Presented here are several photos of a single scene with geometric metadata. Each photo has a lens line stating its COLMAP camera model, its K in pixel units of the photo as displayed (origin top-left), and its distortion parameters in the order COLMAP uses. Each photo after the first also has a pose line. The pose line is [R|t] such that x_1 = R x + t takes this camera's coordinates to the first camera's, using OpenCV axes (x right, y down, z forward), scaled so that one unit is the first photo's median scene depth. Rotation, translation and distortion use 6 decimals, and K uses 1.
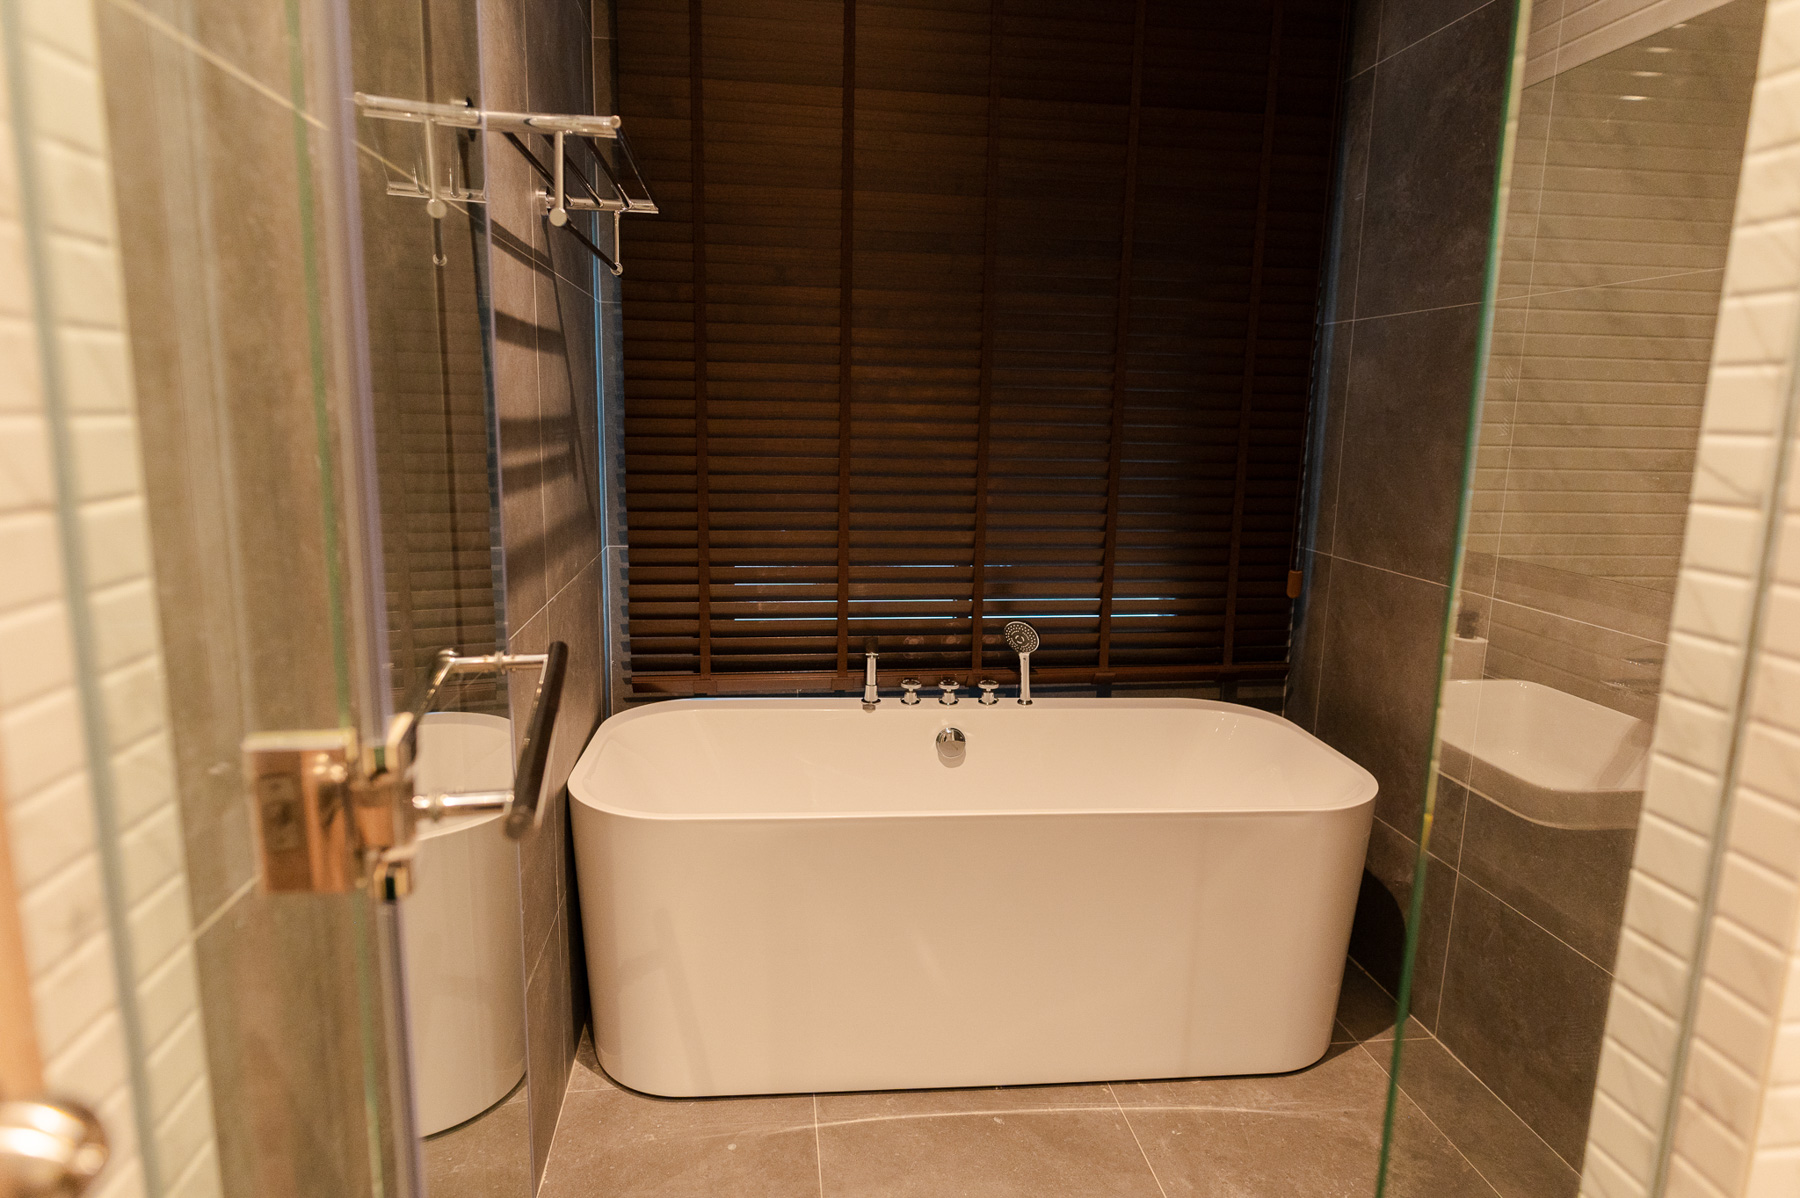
lens RADIAL K [[1030.0, 0, 901.1], [0, 1030.0, 593.2], [0, 0, 1]] dist [-0.000715, -0.002175]
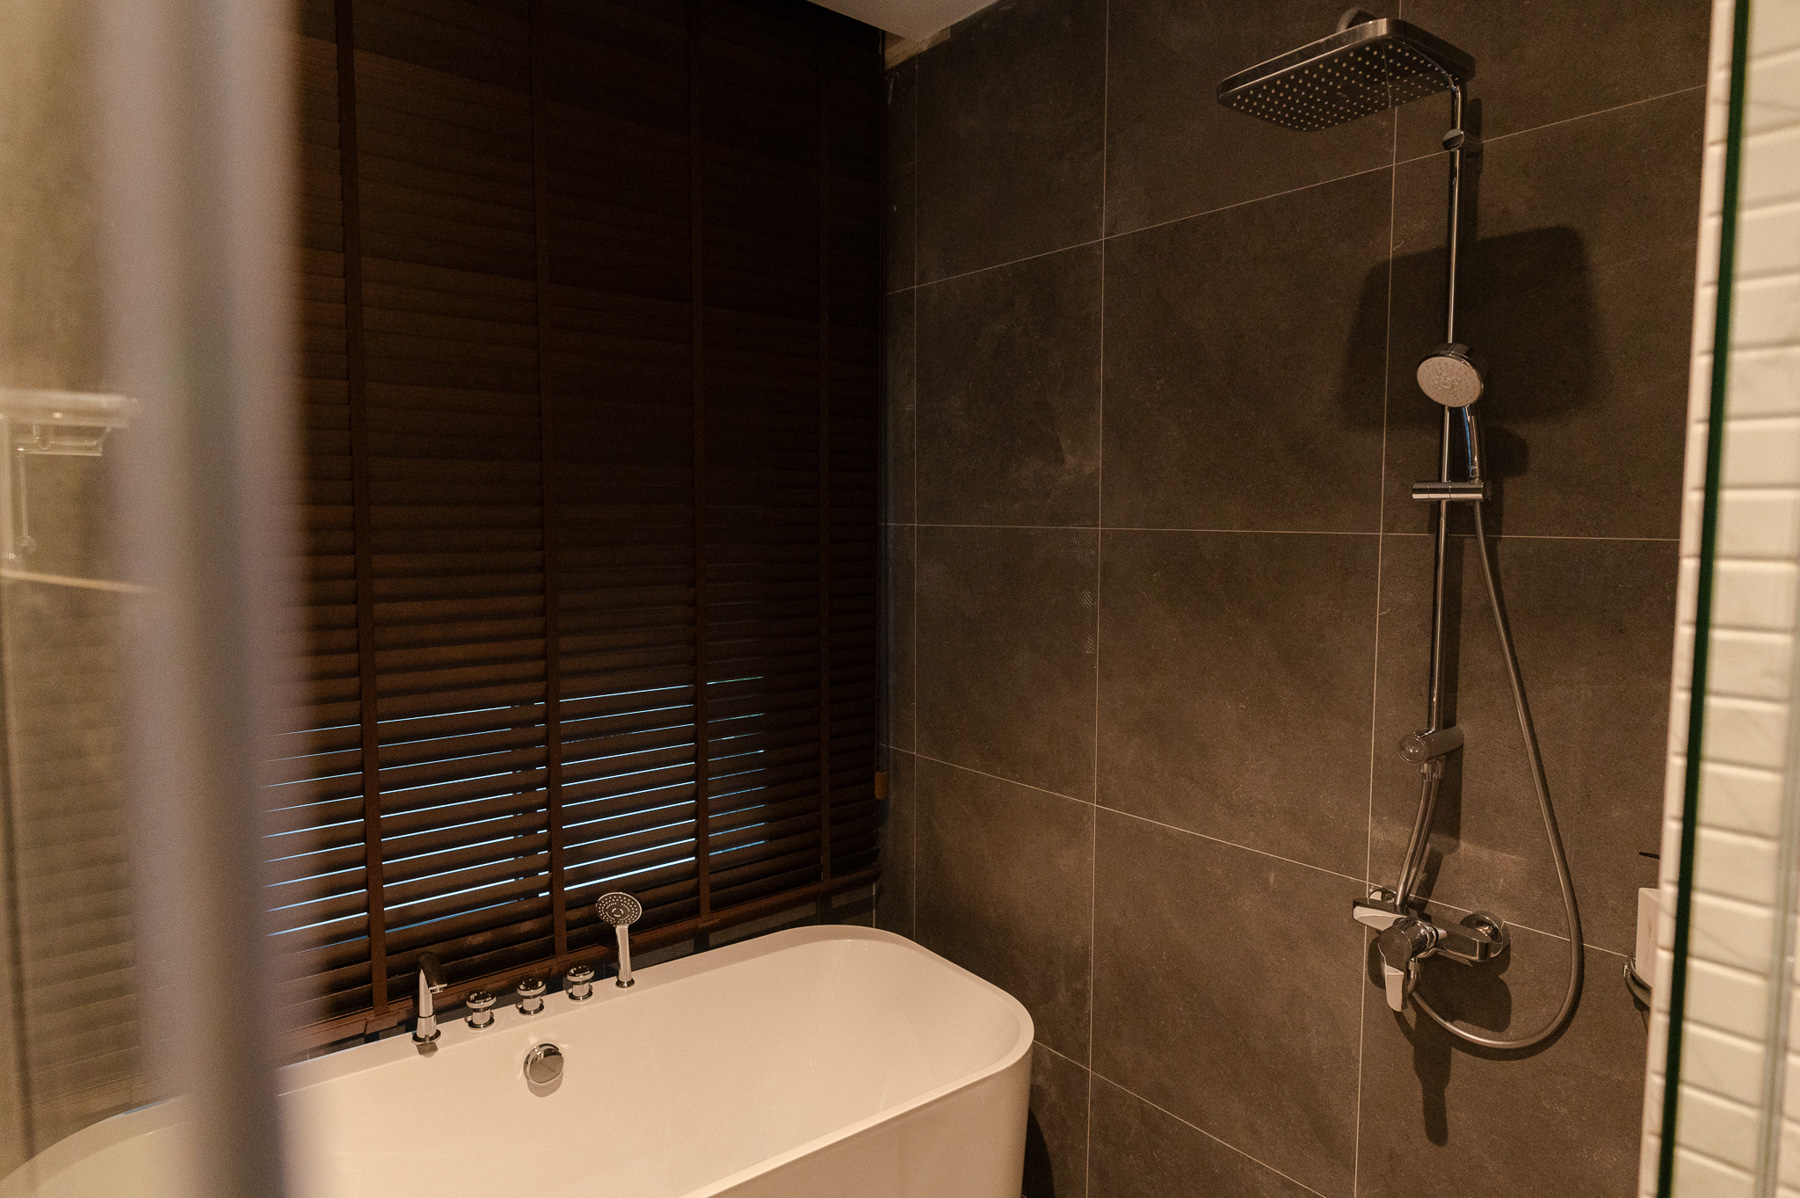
lens RADIAL K [[1030.0, 0, 901.1], [0, 1030.0, 593.2], [0, 0, 1]] dist [-0.000715, -0.002175]
pose [[0.852248, -0.057737, 0.519941, -0.107256], [0.107561, 0.991995, -0.066150, -0.131103], [-0.511960, 0.112301, 0.851637, 0.144283]]
